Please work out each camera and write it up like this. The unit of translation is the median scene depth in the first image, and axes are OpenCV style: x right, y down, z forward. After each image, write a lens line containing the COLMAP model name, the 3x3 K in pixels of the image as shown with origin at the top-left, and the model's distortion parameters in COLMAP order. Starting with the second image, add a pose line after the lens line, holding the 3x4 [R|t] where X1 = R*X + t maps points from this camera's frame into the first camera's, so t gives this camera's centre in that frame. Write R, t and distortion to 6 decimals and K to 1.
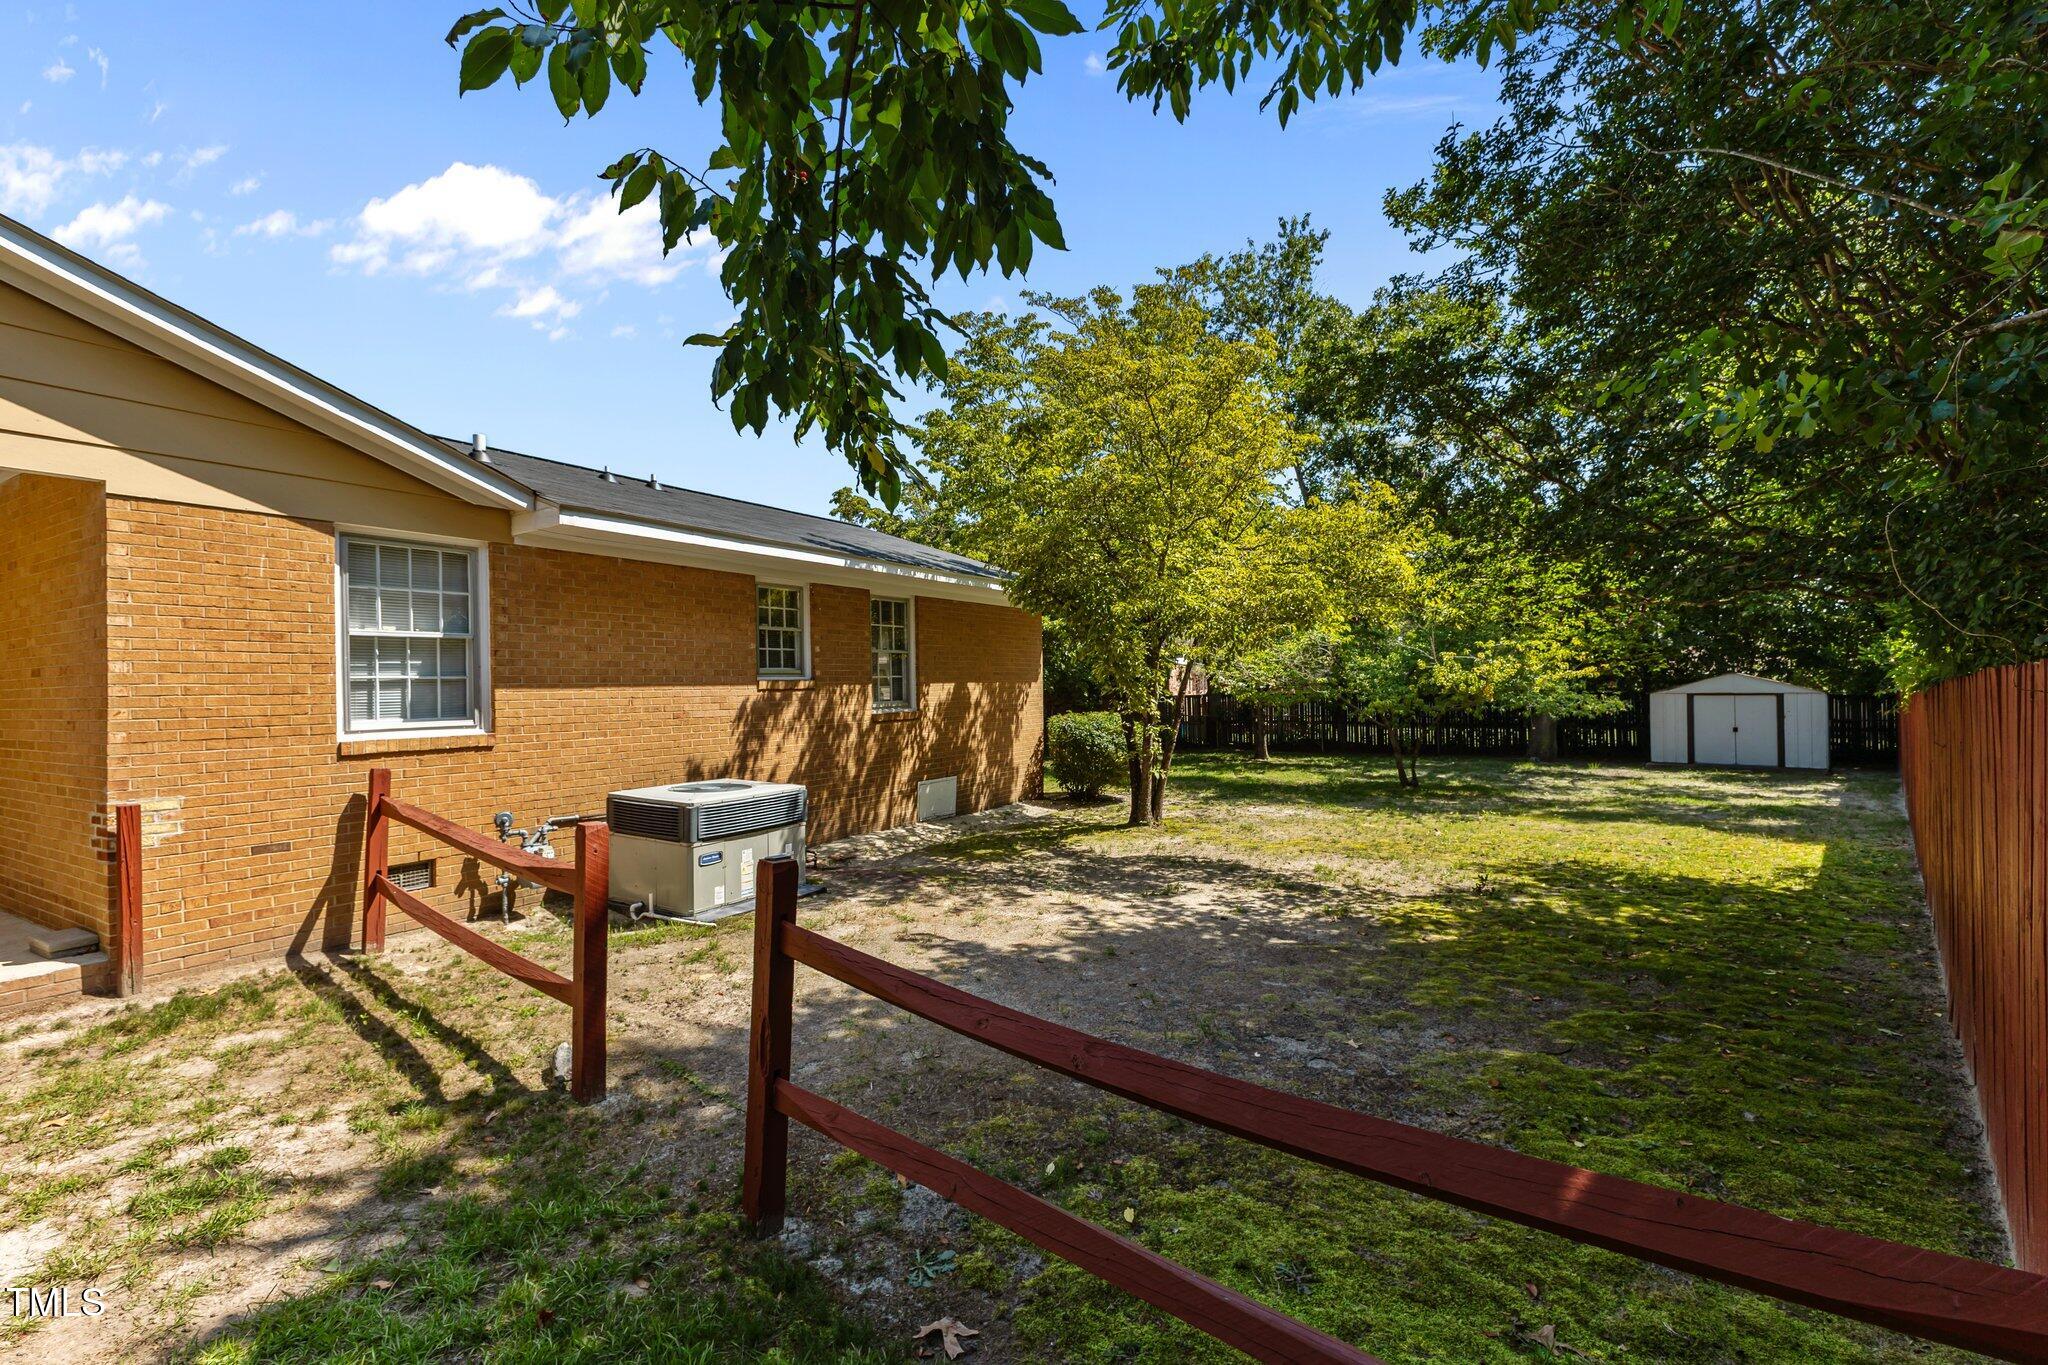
lens RADIAL K [[889.5, 0, 1027.4], [0, 889.5, 681.3], [0, 0, 1]] dist [0.009841, -0.000743]
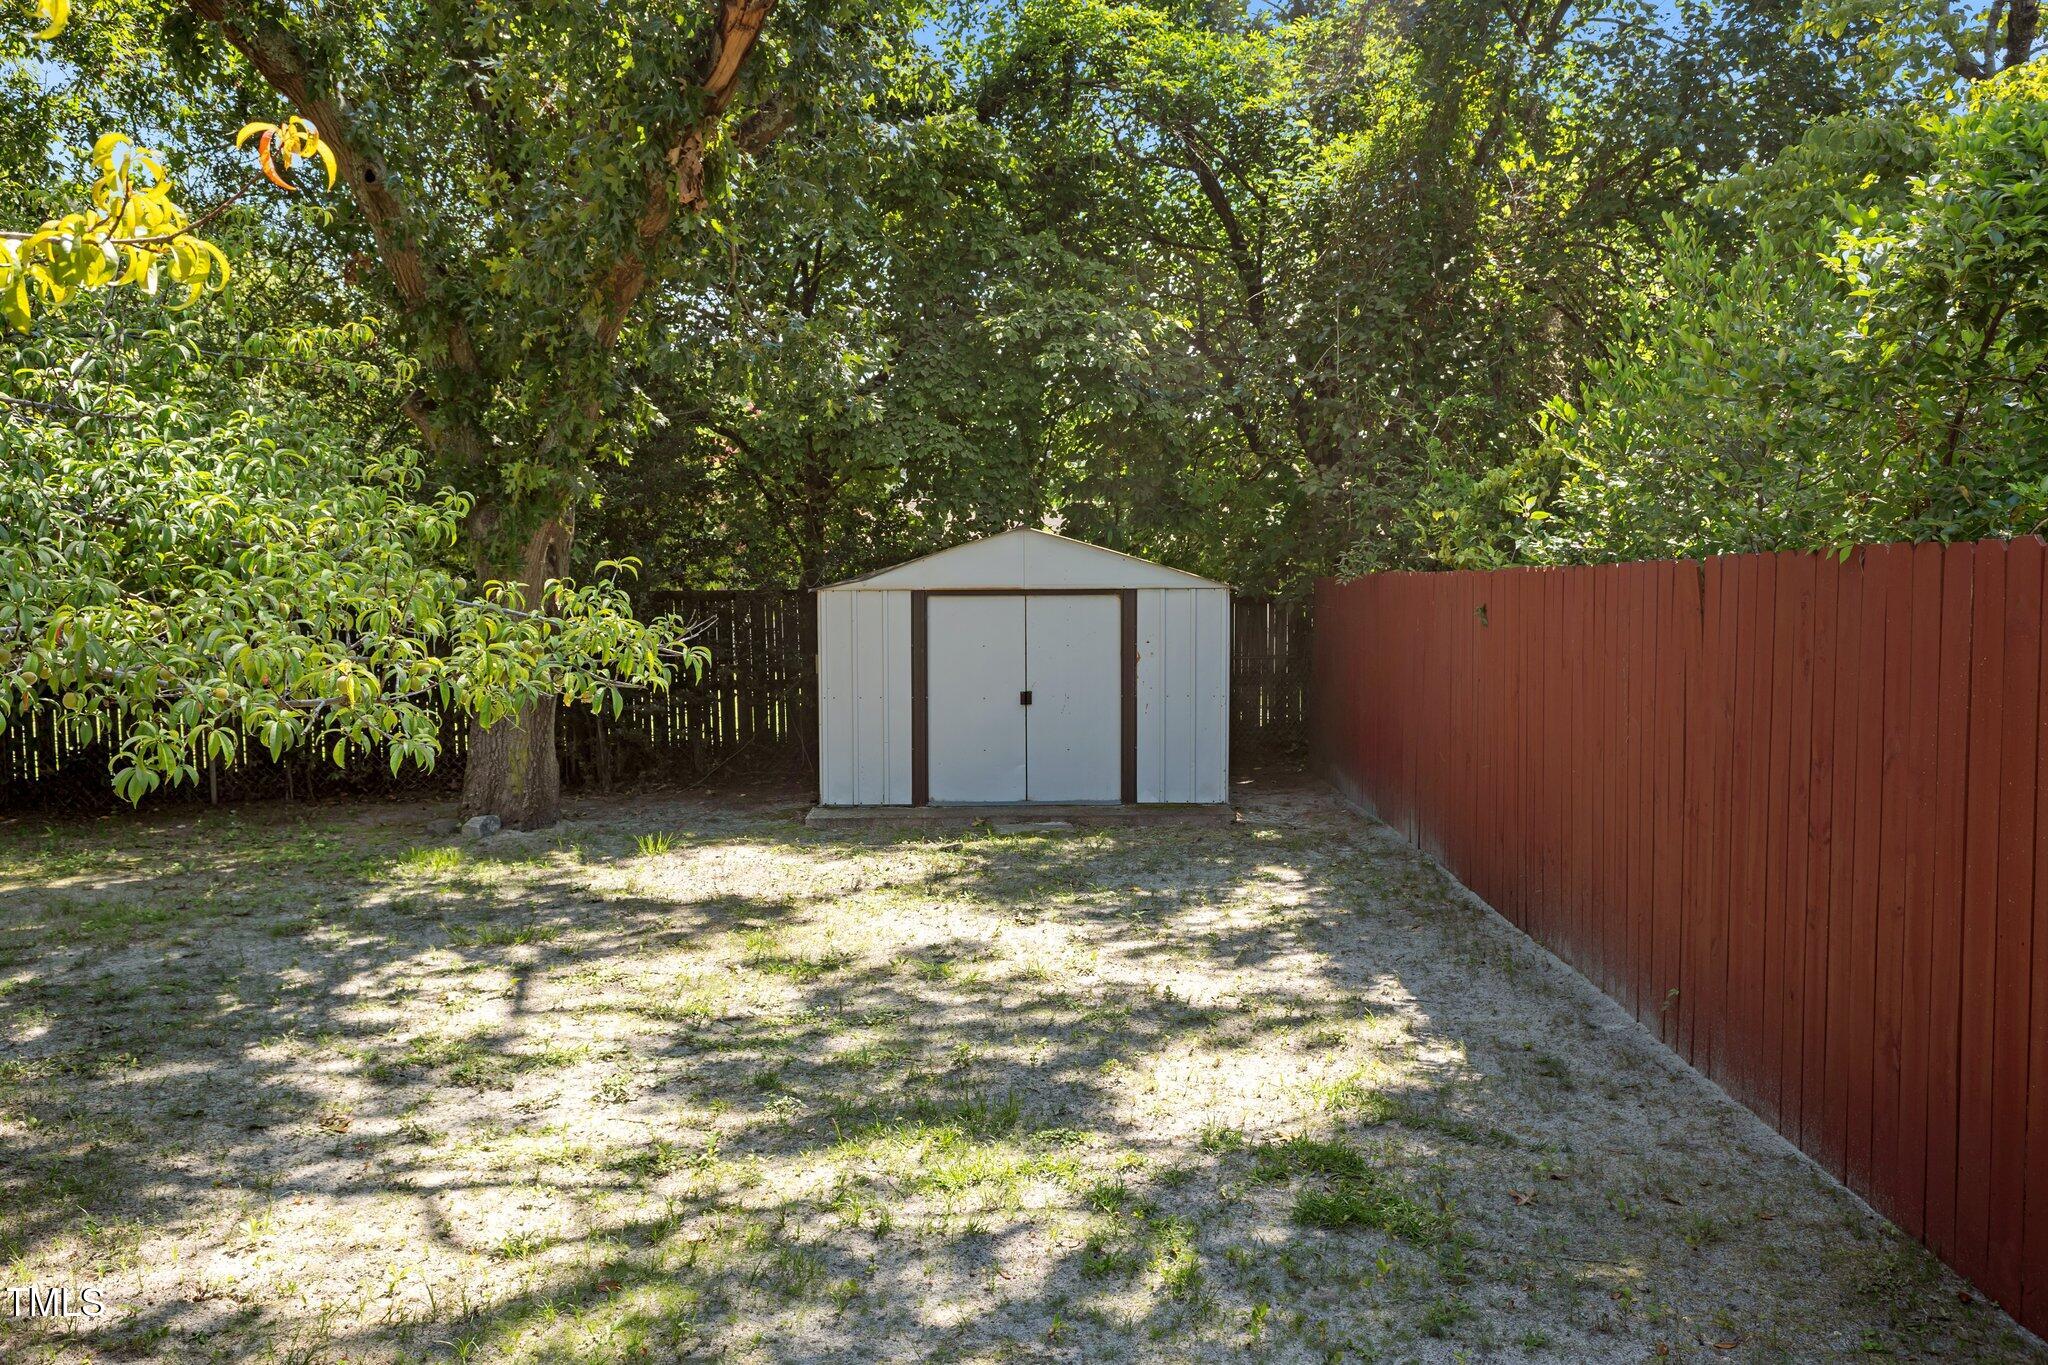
lens RADIAL K [[1764.7, 0, 1024.5], [0, 1764.7, 683.7], [0, 0, 1]] dist [0.000041, 0.000017]
pose [[0.752233, -0.036029, 0.657911, 0.354315], [-0.002255, 0.998357, 0.057251, 0.010969], [-0.658893, -0.044550, 0.750916, 0.500666]]
